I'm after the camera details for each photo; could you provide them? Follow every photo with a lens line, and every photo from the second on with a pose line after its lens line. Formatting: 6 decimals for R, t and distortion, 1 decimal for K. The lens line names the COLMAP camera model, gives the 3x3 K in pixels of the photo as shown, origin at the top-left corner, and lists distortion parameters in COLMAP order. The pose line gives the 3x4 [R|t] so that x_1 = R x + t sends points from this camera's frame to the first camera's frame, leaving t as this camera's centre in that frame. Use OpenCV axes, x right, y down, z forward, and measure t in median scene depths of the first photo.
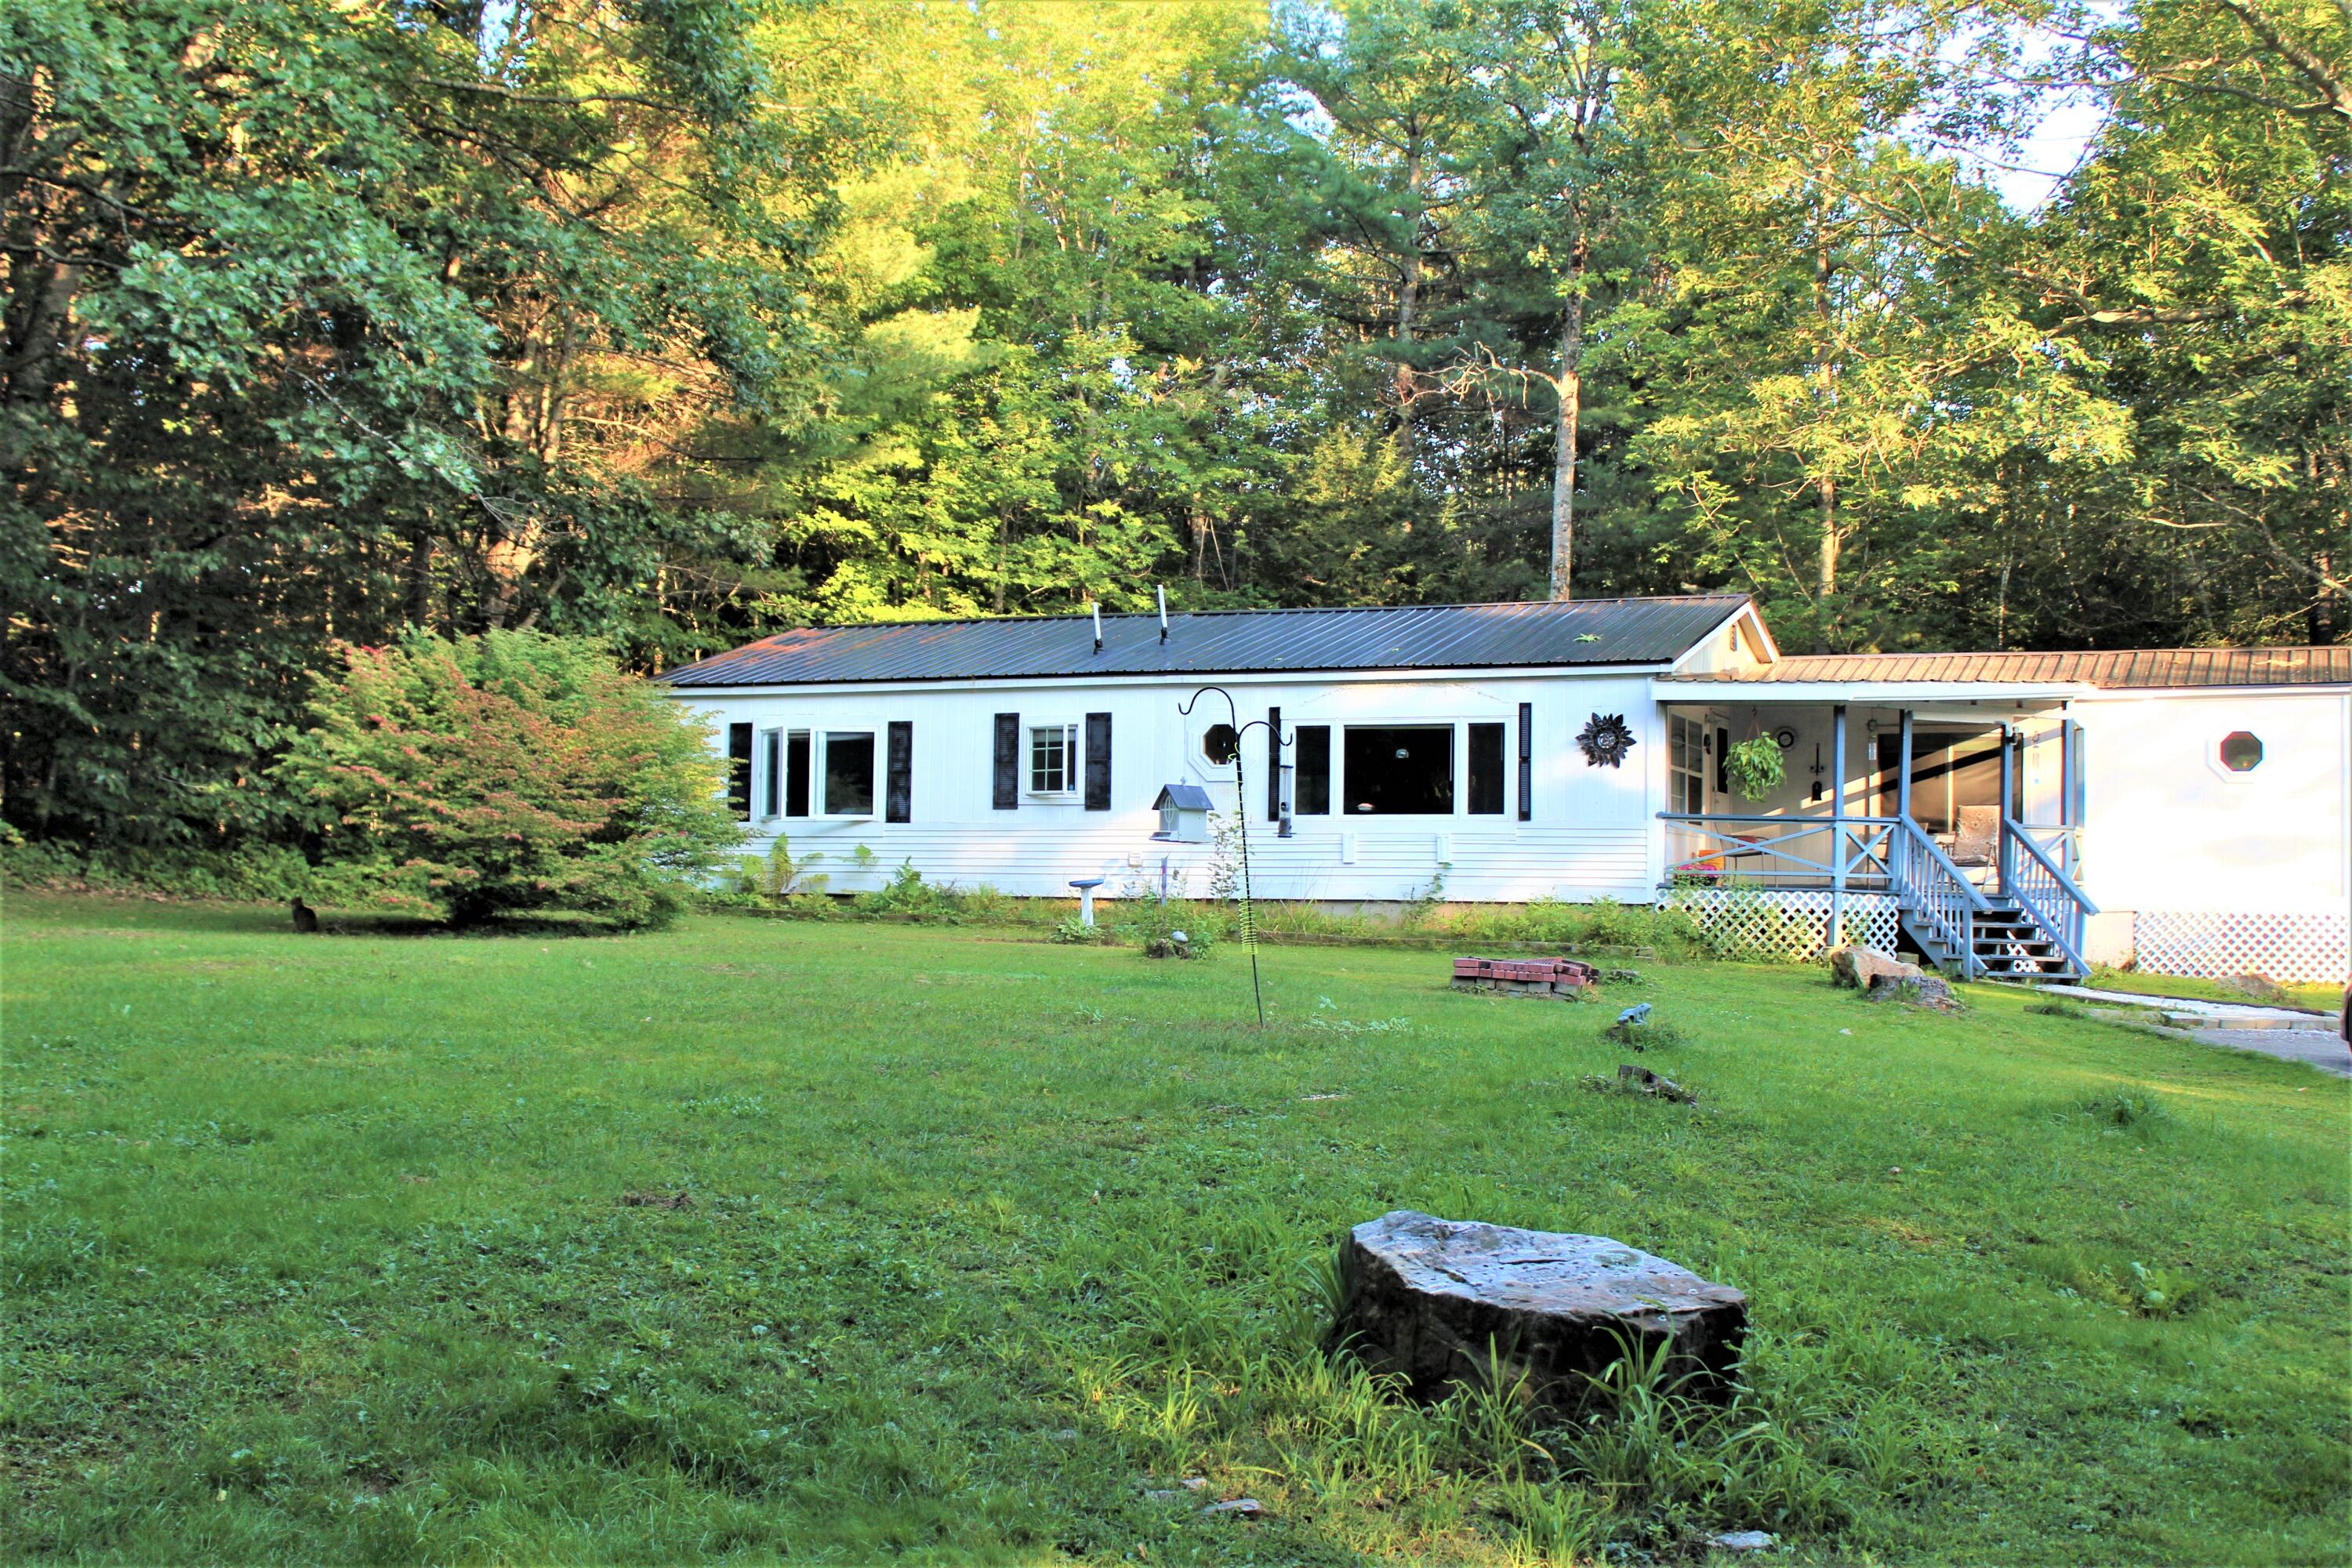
lens RADIAL K [[2720.2, 0, 1176.0], [0, 2720.2, 784.0], [0, 0, 1]] dist [-0.150664, -0.001671]
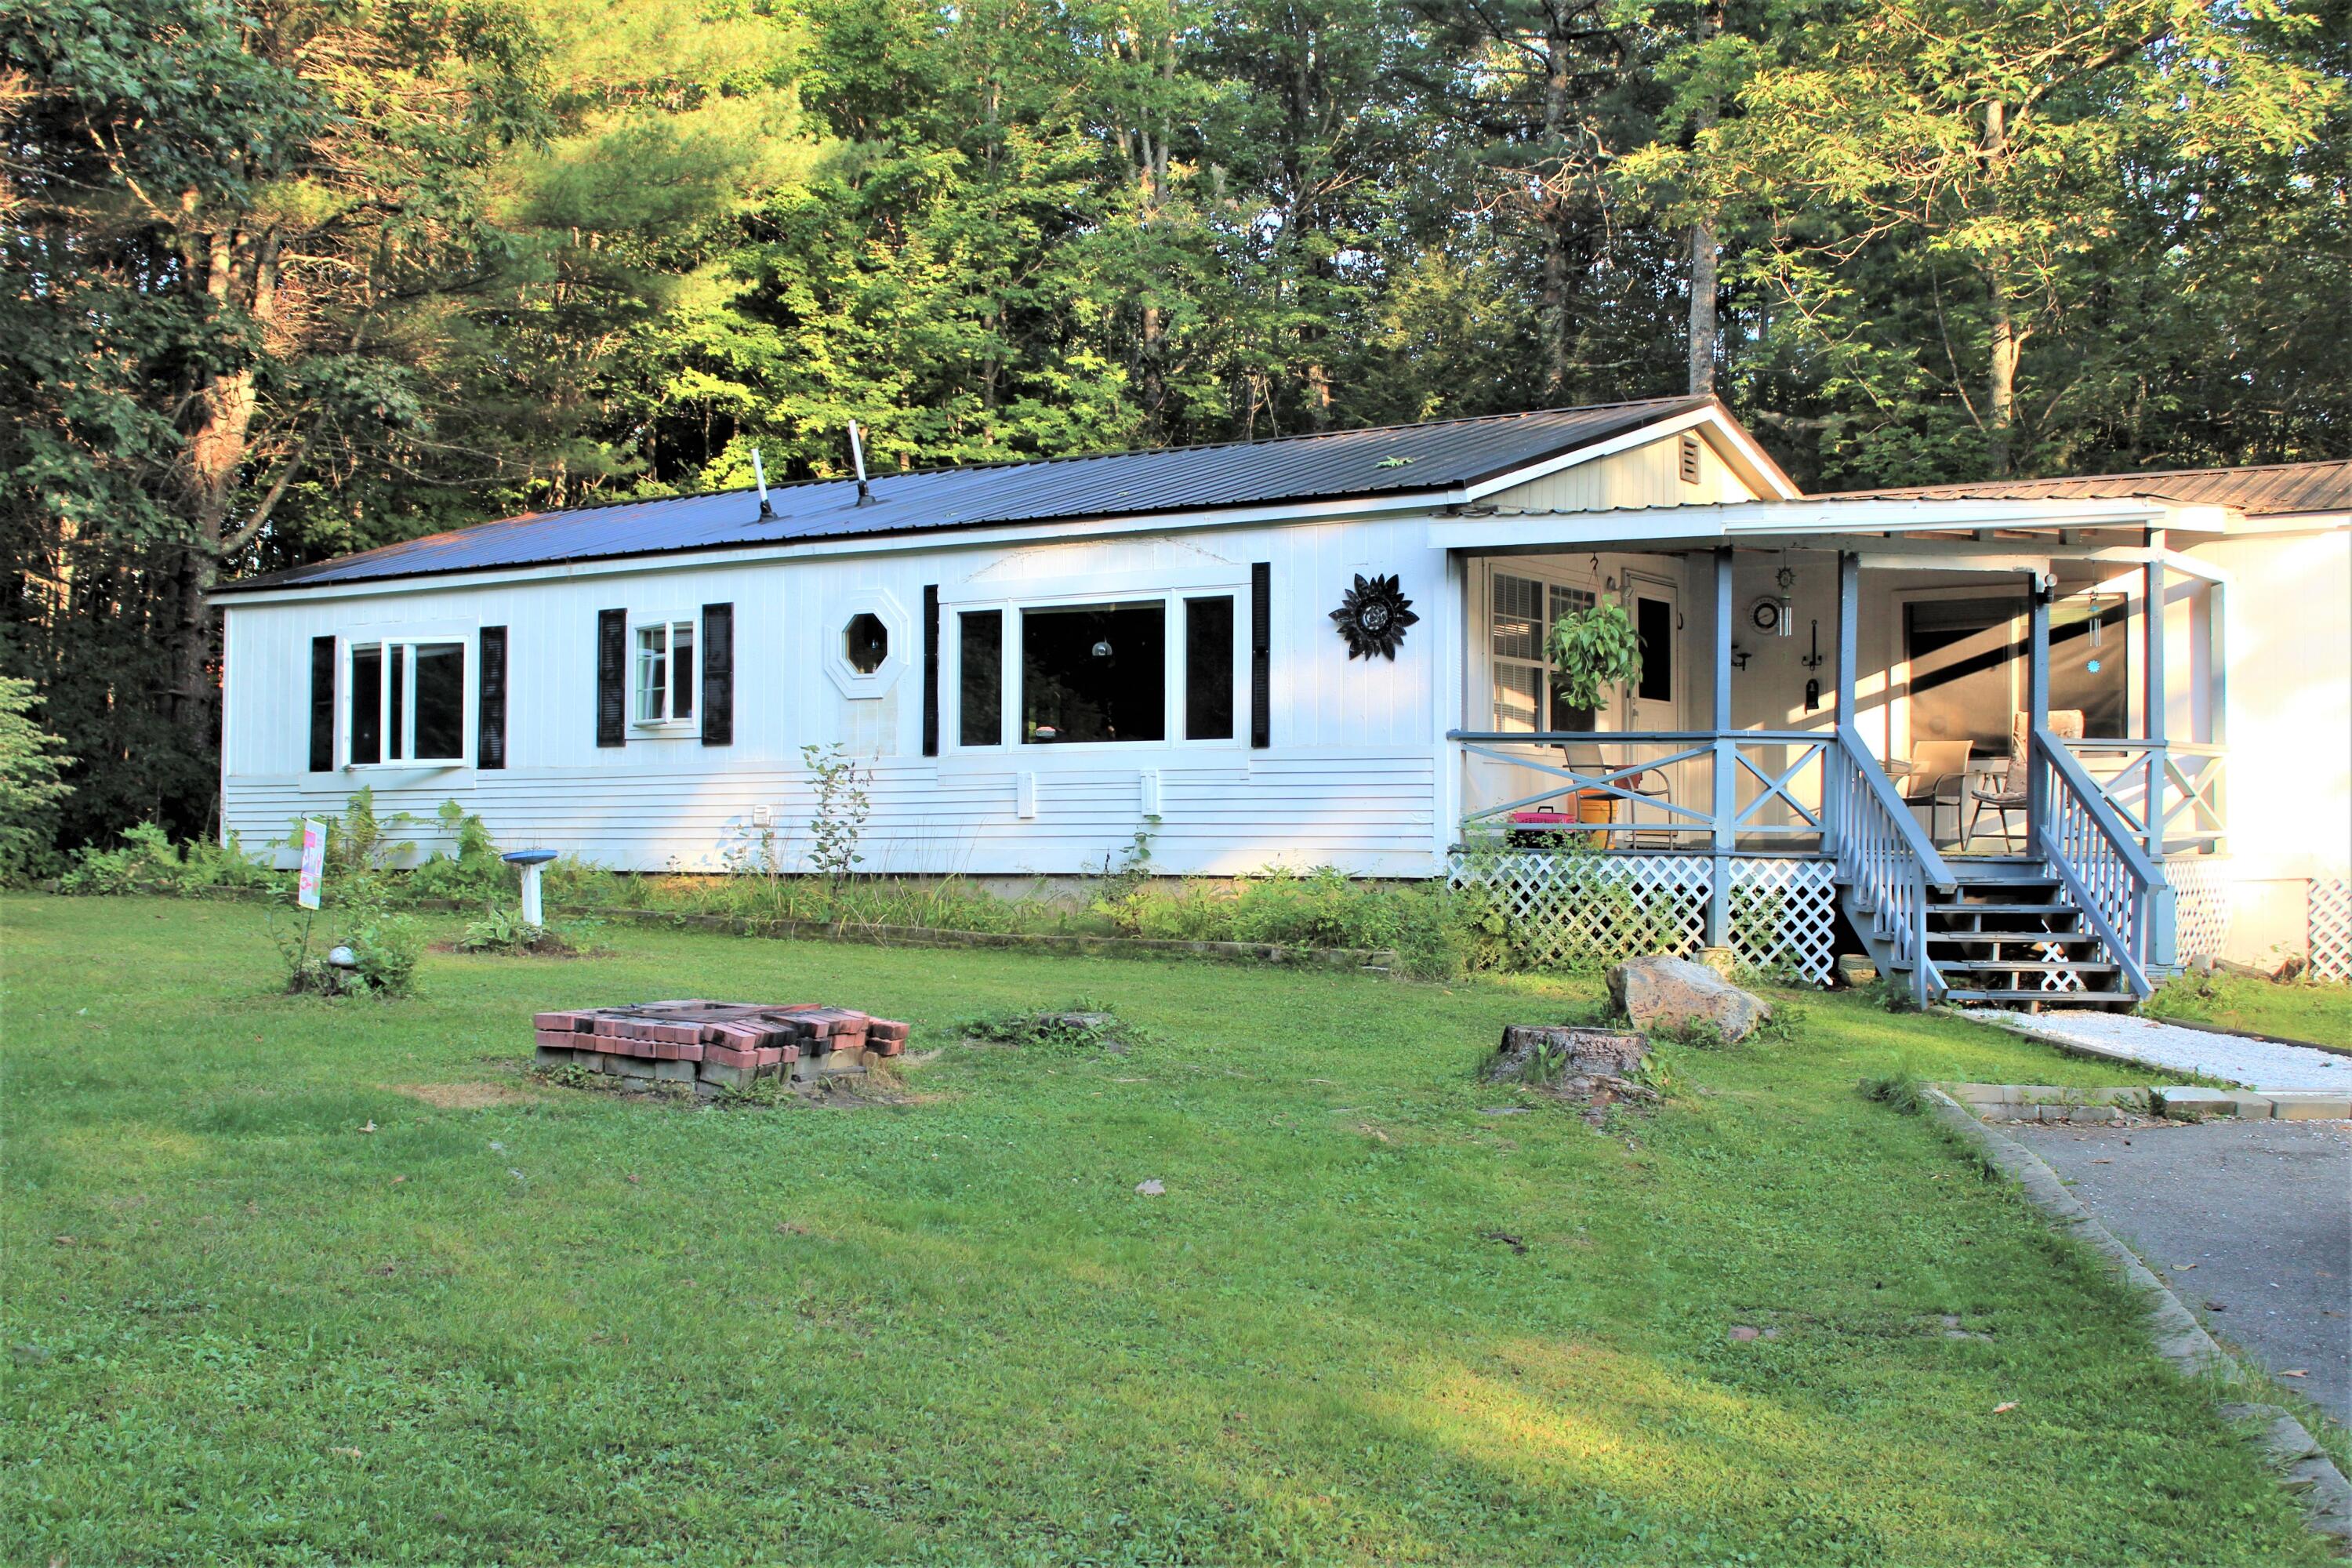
lens RADIAL K [[2776.8, 0, 1176.0], [0, 2776.8, 784.0], [0, 0, 1]] dist [-0.103474, 0.014730]
pose [[0.983870, -0.017312, -0.178044, 0.221843], [0.021019, 0.999599, 0.018958, 0.009110], [0.177644, -0.022395, 0.983840, 0.350550]]
